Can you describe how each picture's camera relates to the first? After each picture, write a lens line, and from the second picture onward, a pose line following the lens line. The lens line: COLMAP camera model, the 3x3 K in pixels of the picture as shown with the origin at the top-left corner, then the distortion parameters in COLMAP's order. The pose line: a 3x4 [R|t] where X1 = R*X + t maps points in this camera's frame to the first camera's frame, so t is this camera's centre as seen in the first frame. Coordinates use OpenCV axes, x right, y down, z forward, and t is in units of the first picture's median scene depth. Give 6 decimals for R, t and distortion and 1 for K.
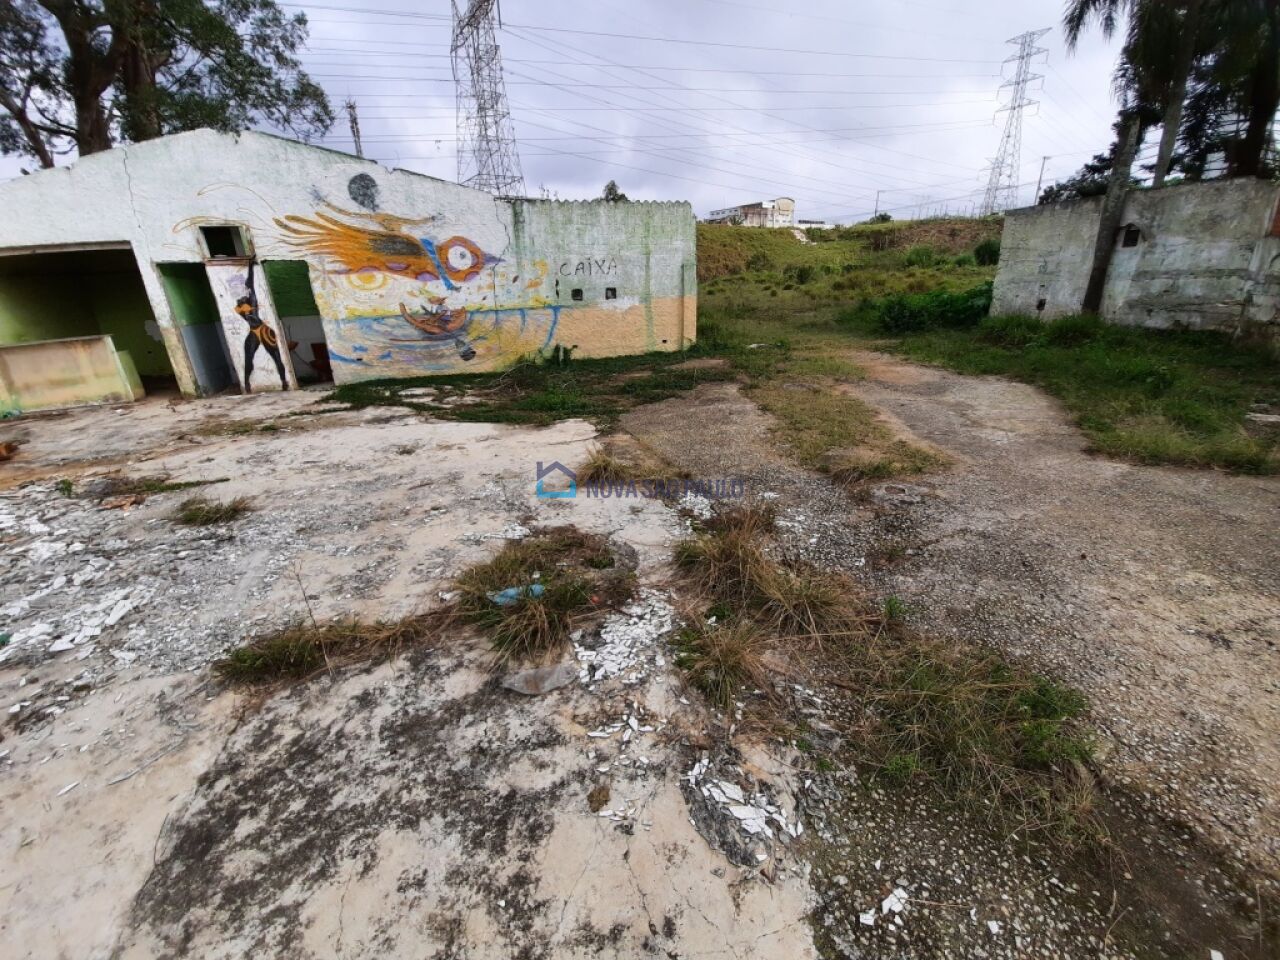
lens RADIAL K [[506.0, 0, 643.3], [0, 506.0, 464.0], [0, 0, 1]] dist [0.002937, -0.012061]
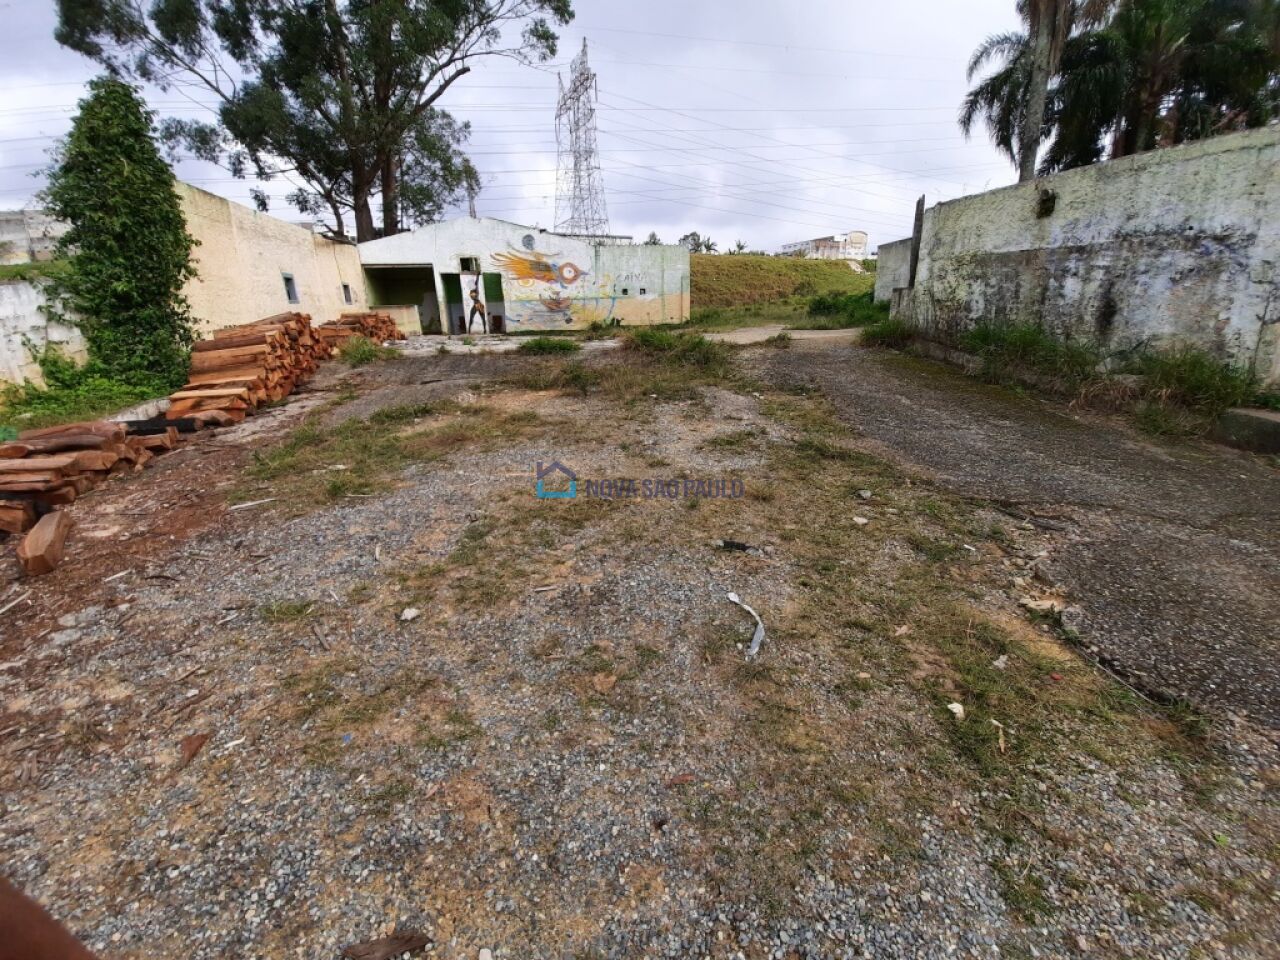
lens RADIAL K [[506.0, 0, 643.3], [0, 506.0, 464.0], [0, 0, 1]] dist [0.002937, -0.012061]
pose [[0.989202, 0.046605, -0.138951, 0.281398], [-0.054372, 0.997132, -0.052638, 0.496143], [0.136099, 0.059625, 0.988899, -1.021895]]
